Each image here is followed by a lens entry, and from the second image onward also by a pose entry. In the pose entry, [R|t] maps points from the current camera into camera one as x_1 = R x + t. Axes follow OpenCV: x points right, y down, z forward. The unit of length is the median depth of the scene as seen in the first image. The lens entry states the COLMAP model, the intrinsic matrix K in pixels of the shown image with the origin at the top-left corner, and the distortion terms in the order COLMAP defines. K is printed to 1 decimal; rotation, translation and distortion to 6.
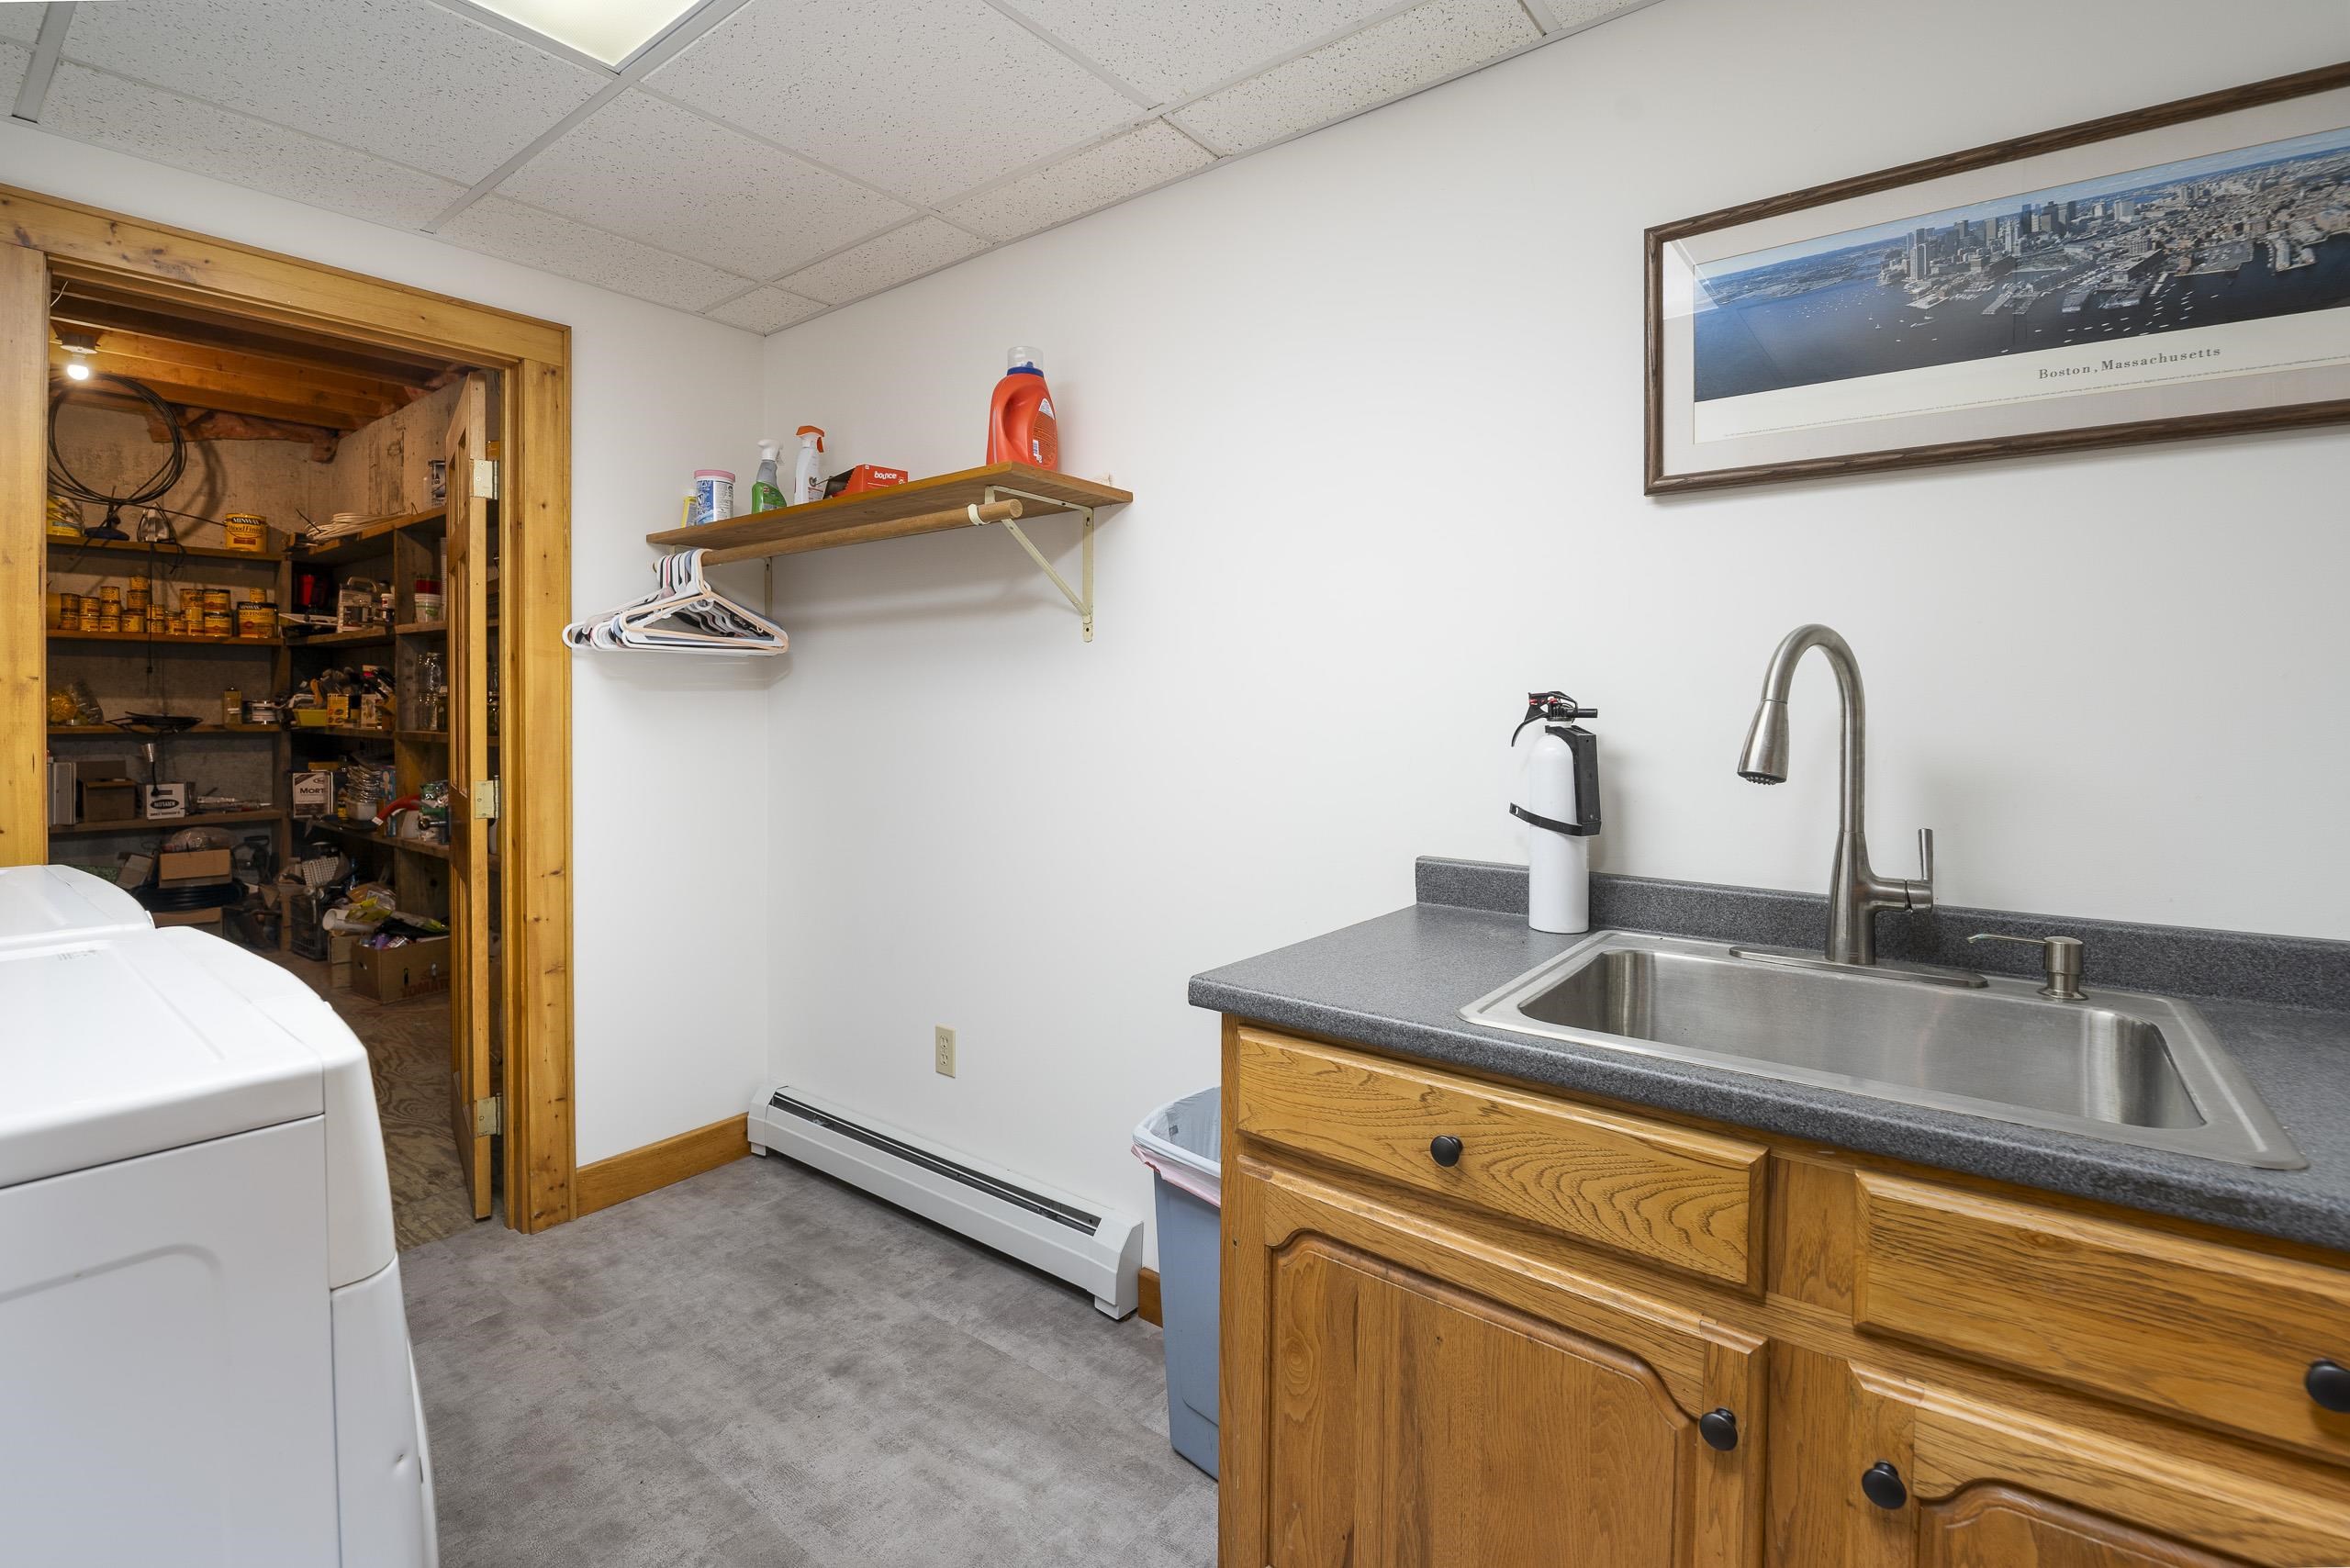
lens RADIAL K [[1069.1, 0, 1180.4], [0, 1069.1, 711.0], [0, 0, 1]] dist [-0.000578, -0.000203]
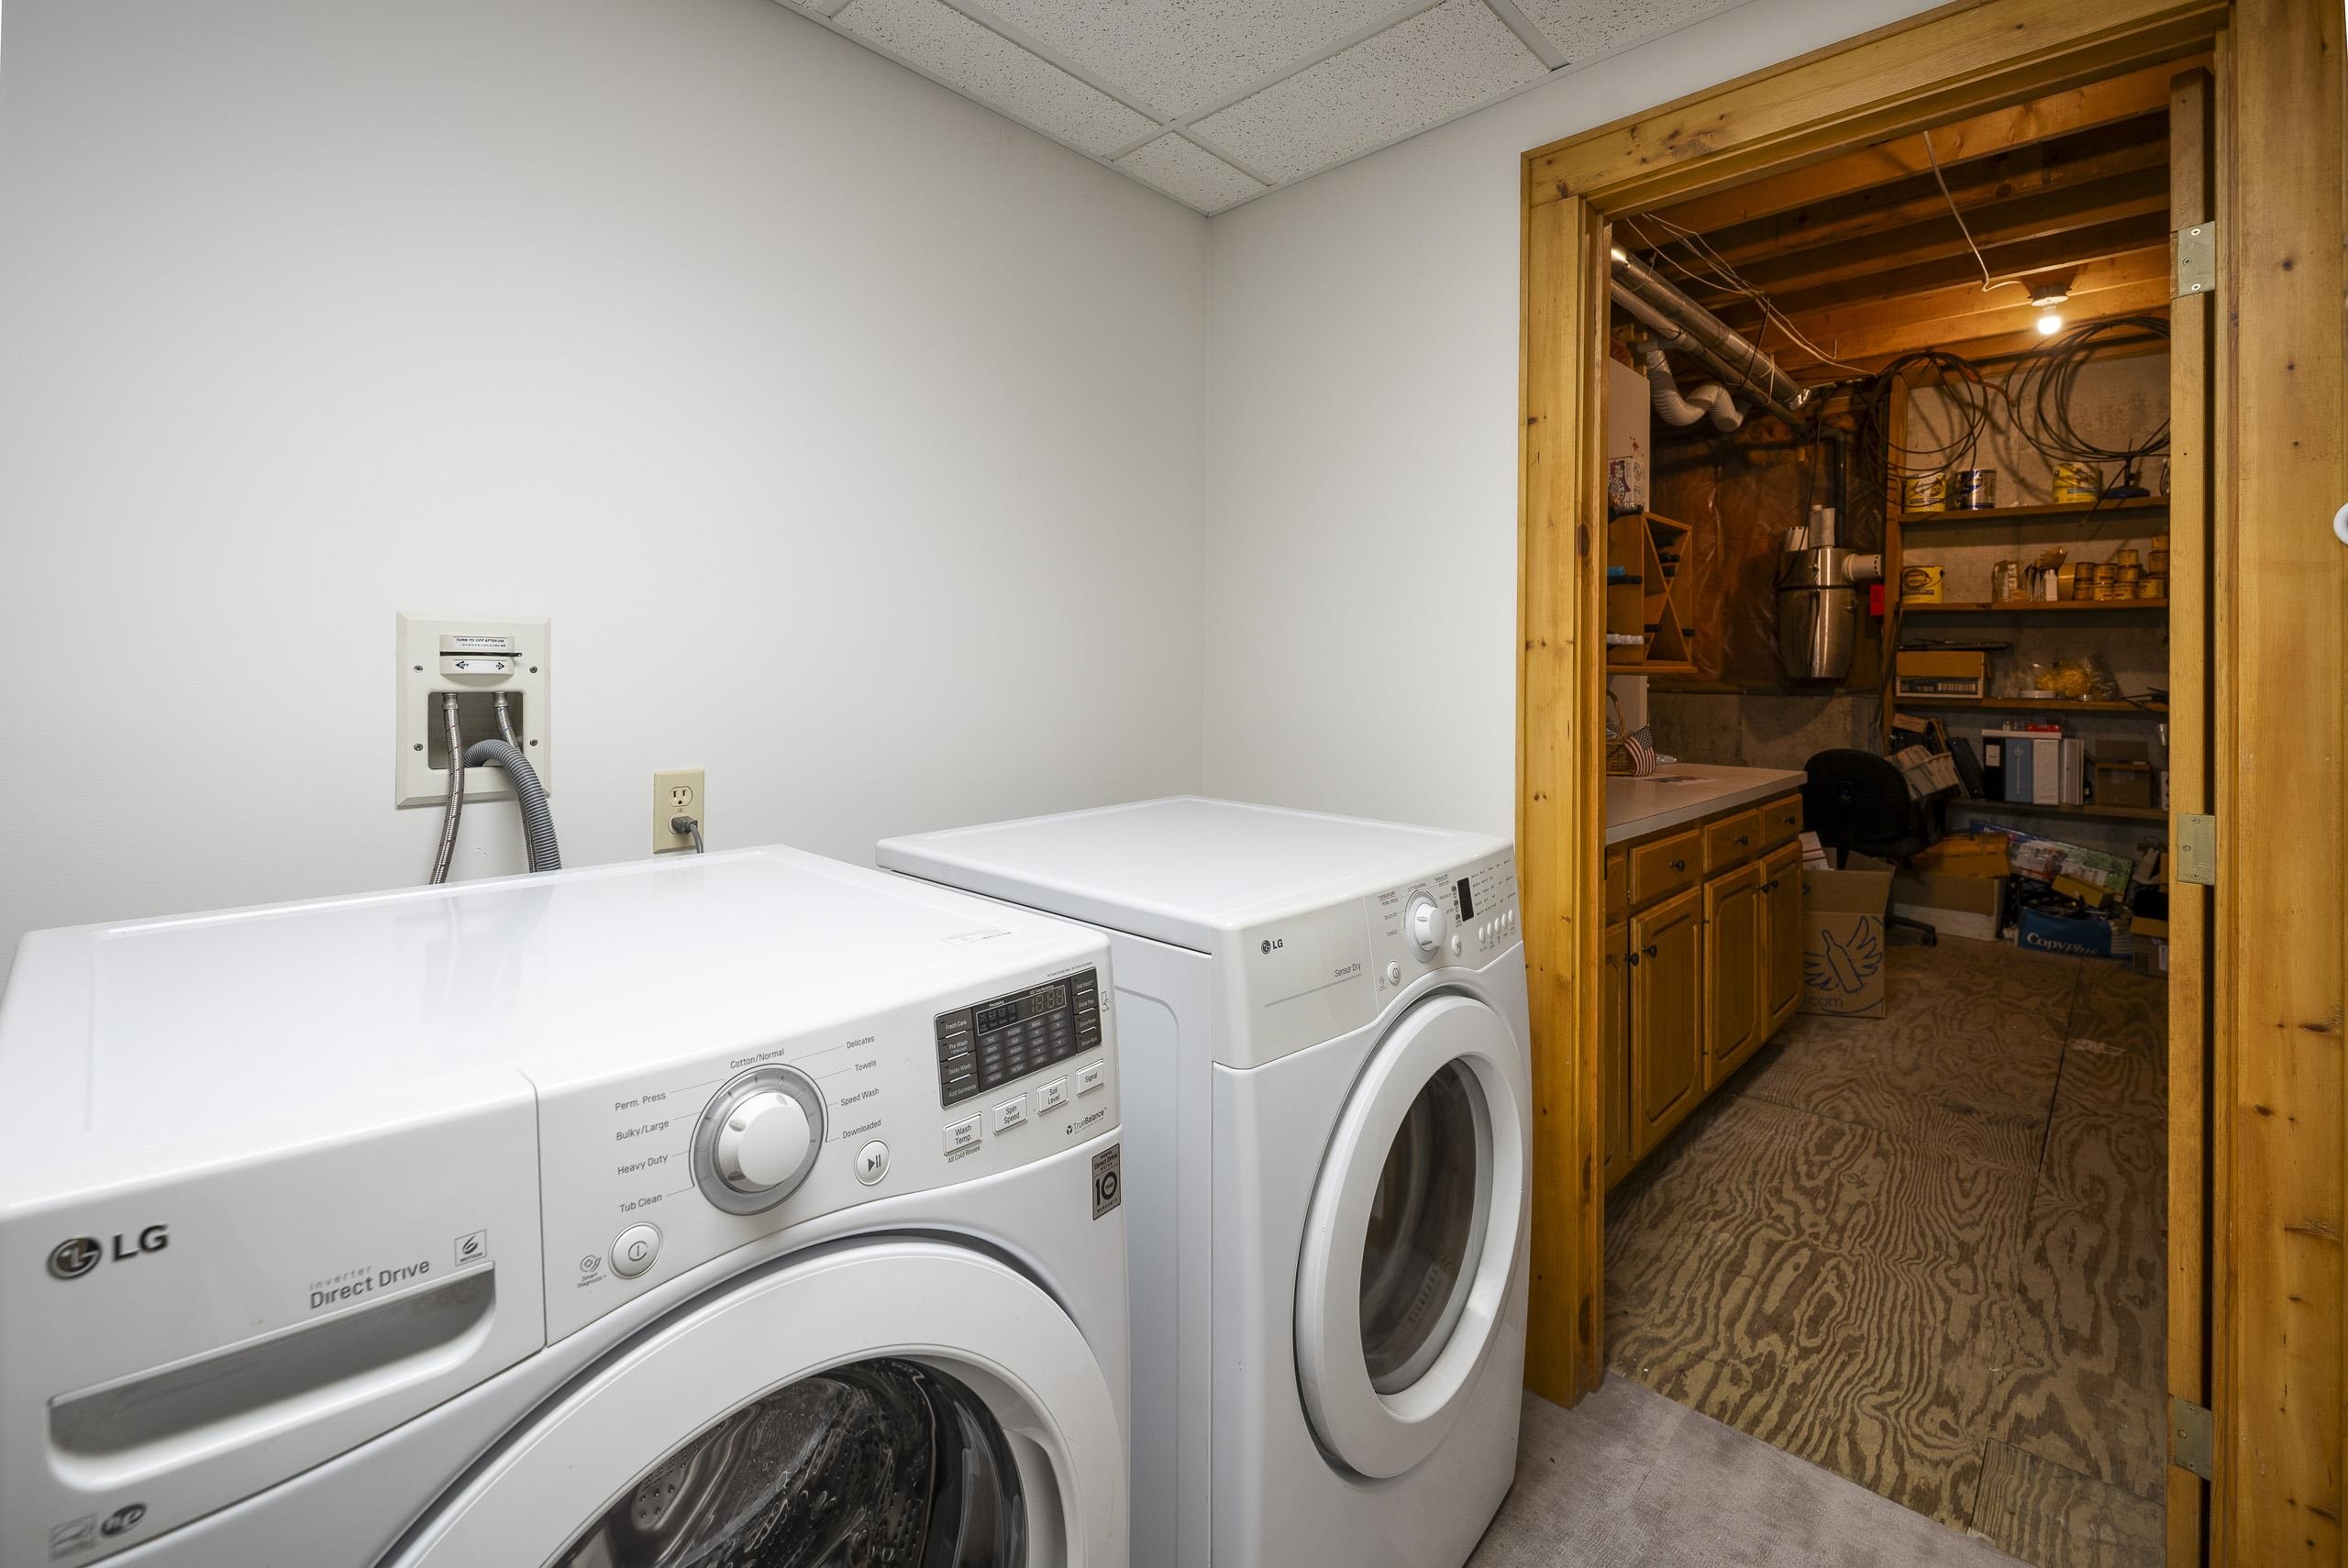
lens RADIAL K [[1034.6, 0, 1186.5], [0, 1034.6, 672.4], [0, 0, 1]] dist [-0.001461, -0.000045]
pose [[-0.101137, 0.000206, -0.994872, -0.042745], [-0.017937, 0.999837, 0.002030, 0.000726], [0.994711, 0.018050, -0.101117, 0.297448]]
